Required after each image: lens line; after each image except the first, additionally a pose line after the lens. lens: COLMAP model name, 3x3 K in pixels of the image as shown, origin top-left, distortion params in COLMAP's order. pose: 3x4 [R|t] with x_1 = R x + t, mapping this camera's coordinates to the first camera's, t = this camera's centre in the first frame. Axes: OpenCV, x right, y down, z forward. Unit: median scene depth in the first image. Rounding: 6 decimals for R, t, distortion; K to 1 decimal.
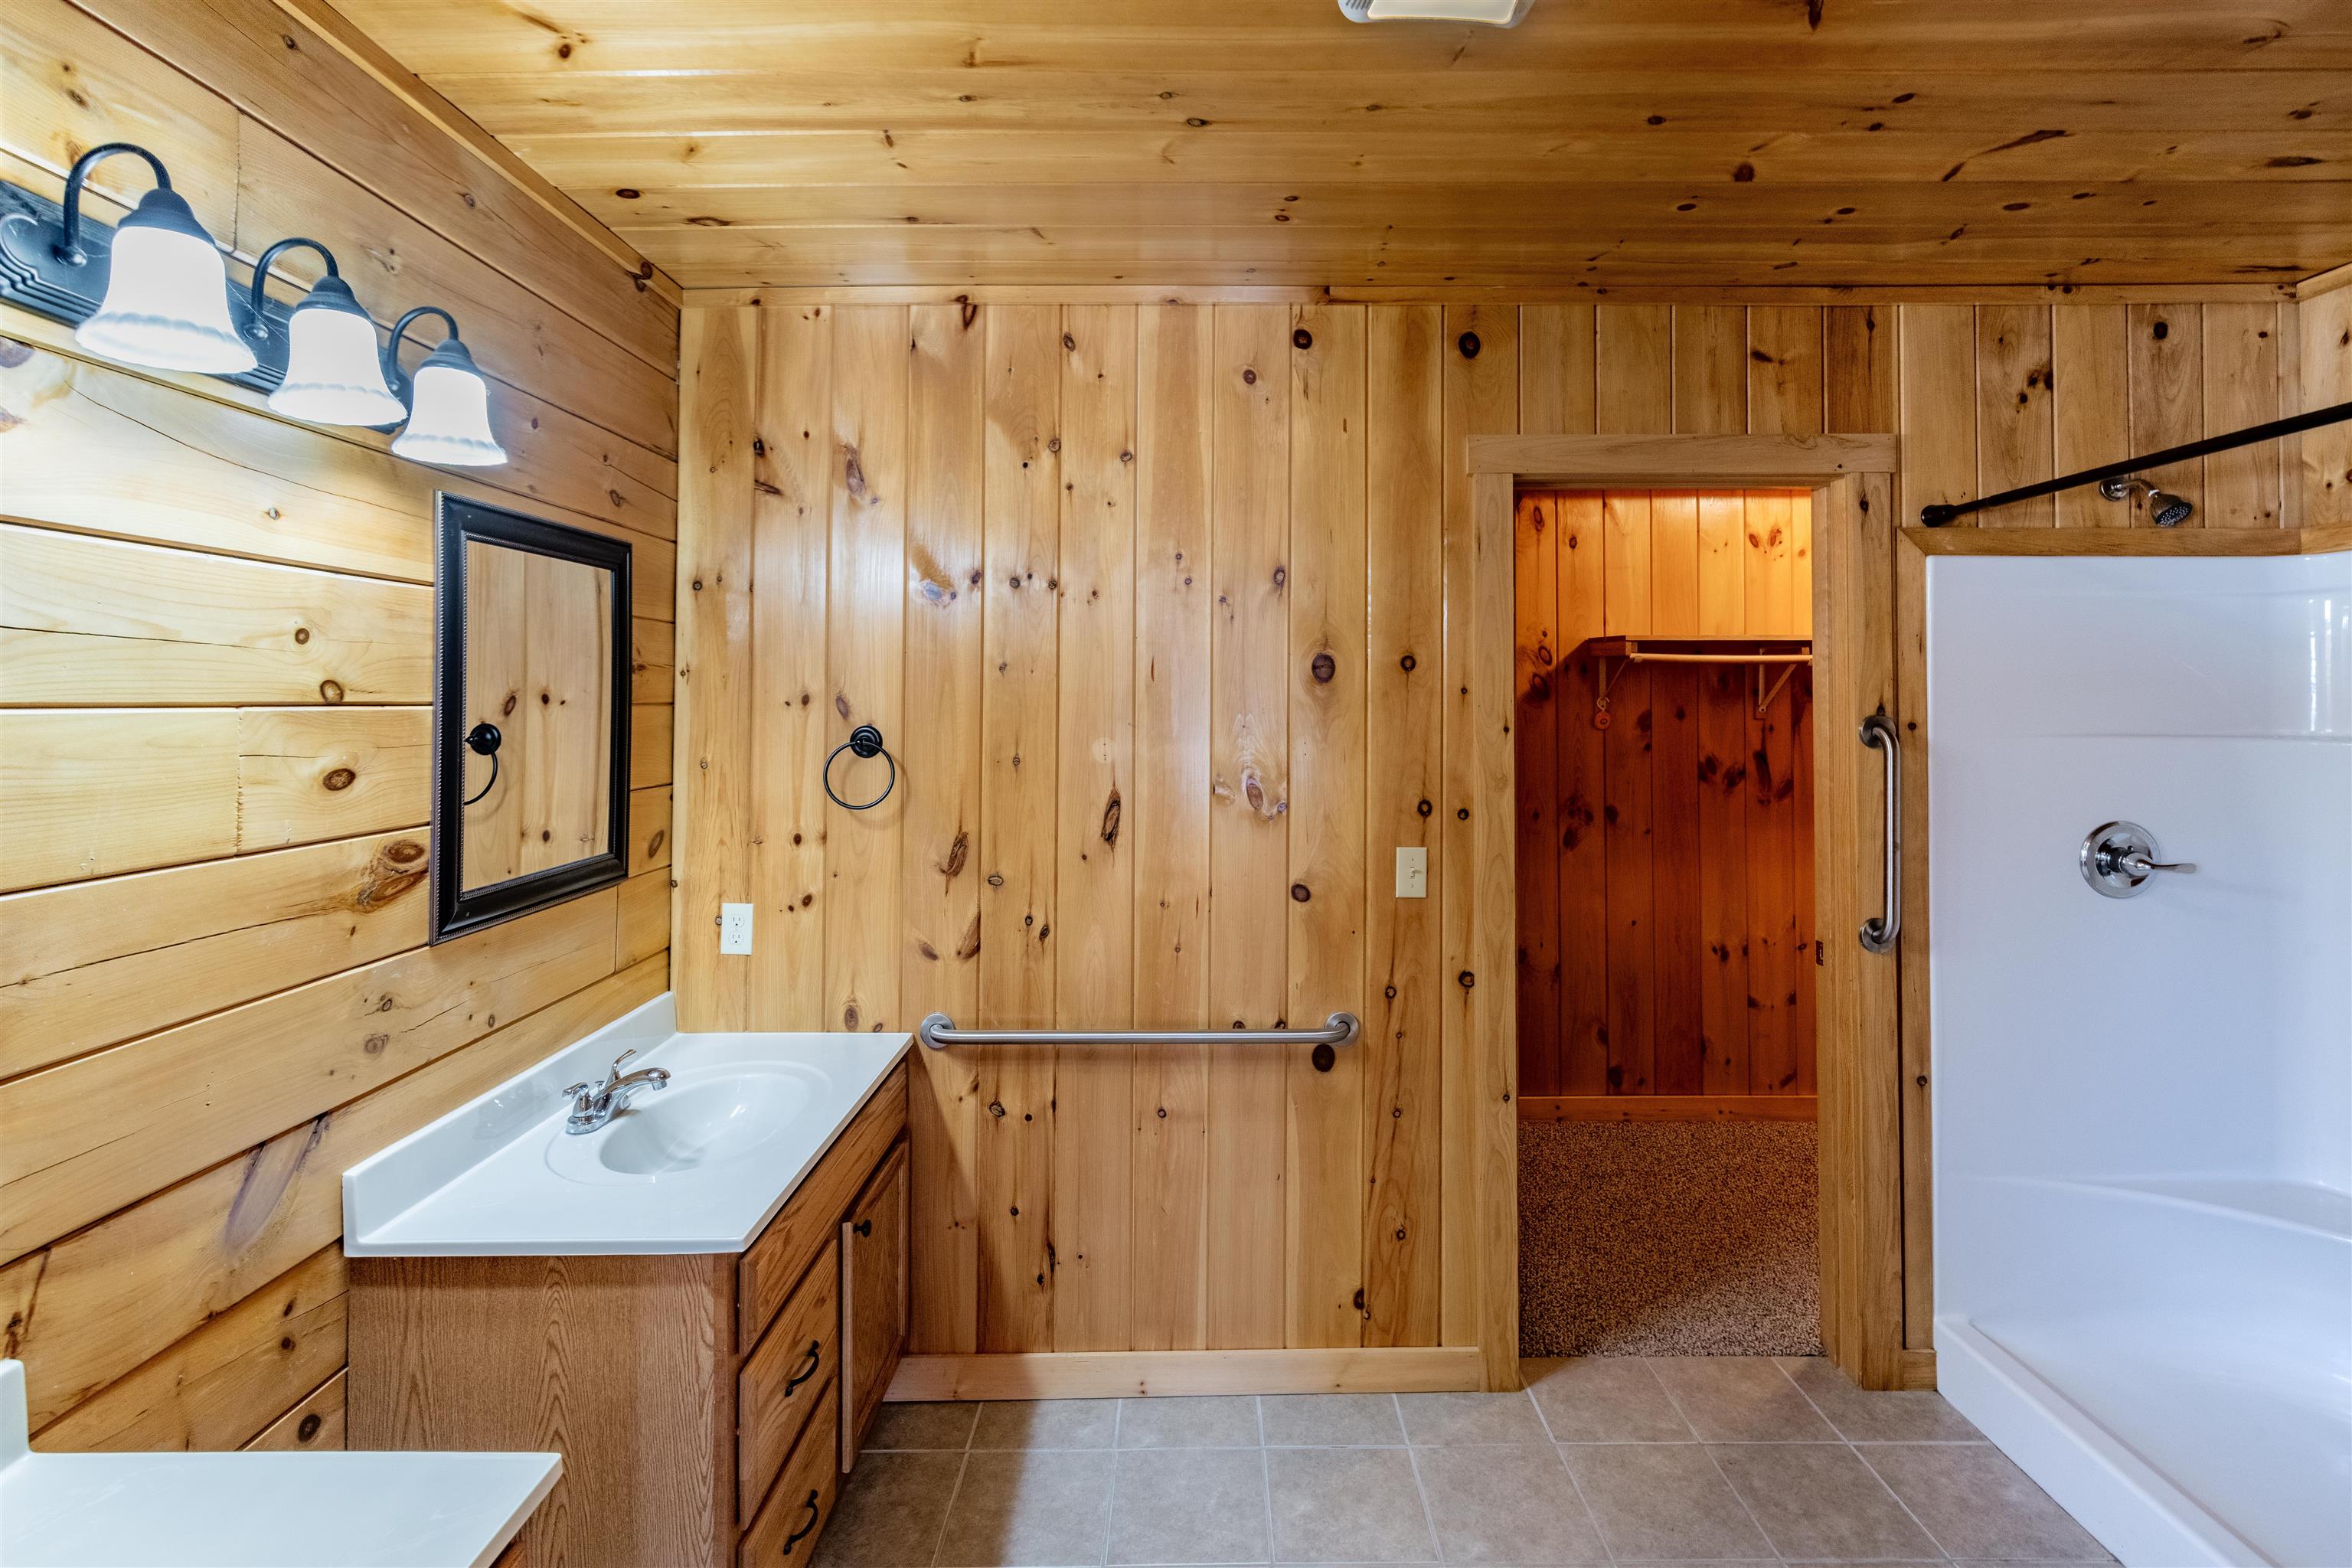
lens RADIAL K [[1081.4, 0, 1179.4], [0, 1081.4, 684.2], [0, 0, 1]] dist [-0.000161, 0.000127]
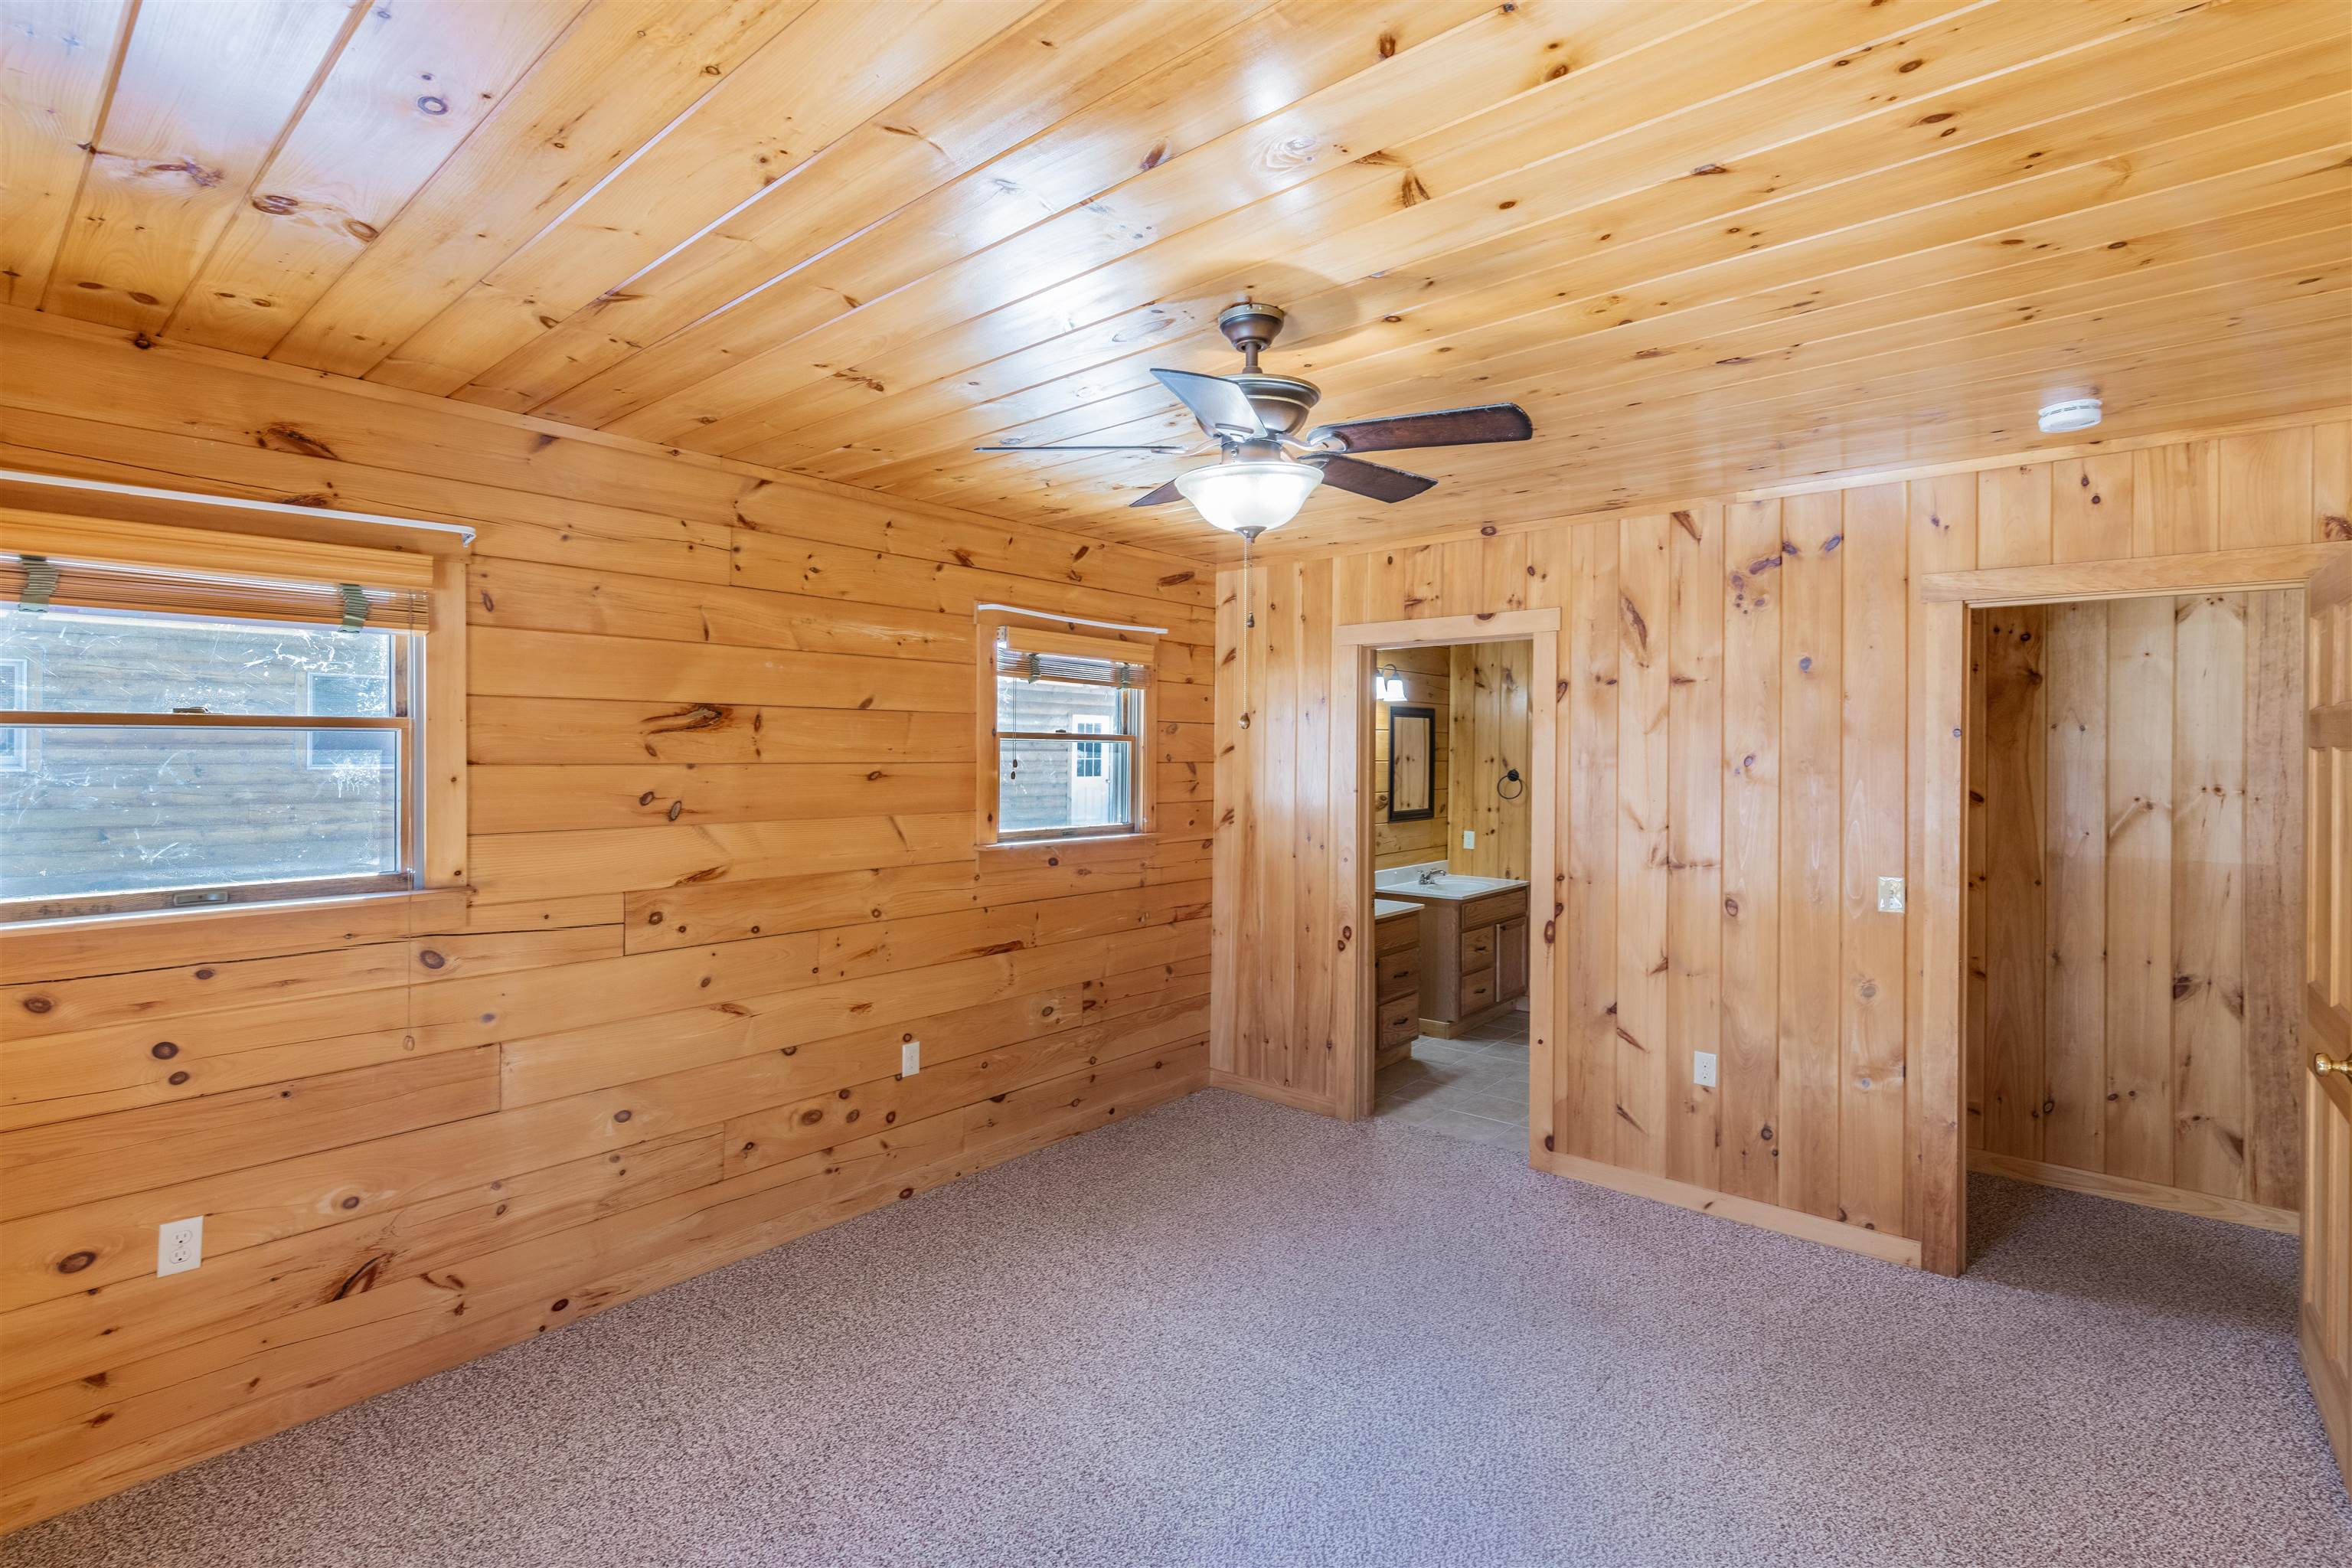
lens RADIAL K [[1066.1, 0, 1183.7], [0, 1066.1, 758.8], [0, 0, 1]] dist [0.000869, -0.000029]
pose [[0.772737, 0.006121, -0.634697, 0.806501], [0.003755, 0.999892, 0.014215, -0.031326], [0.634715, -0.013368, 0.772630, -1.675450]]
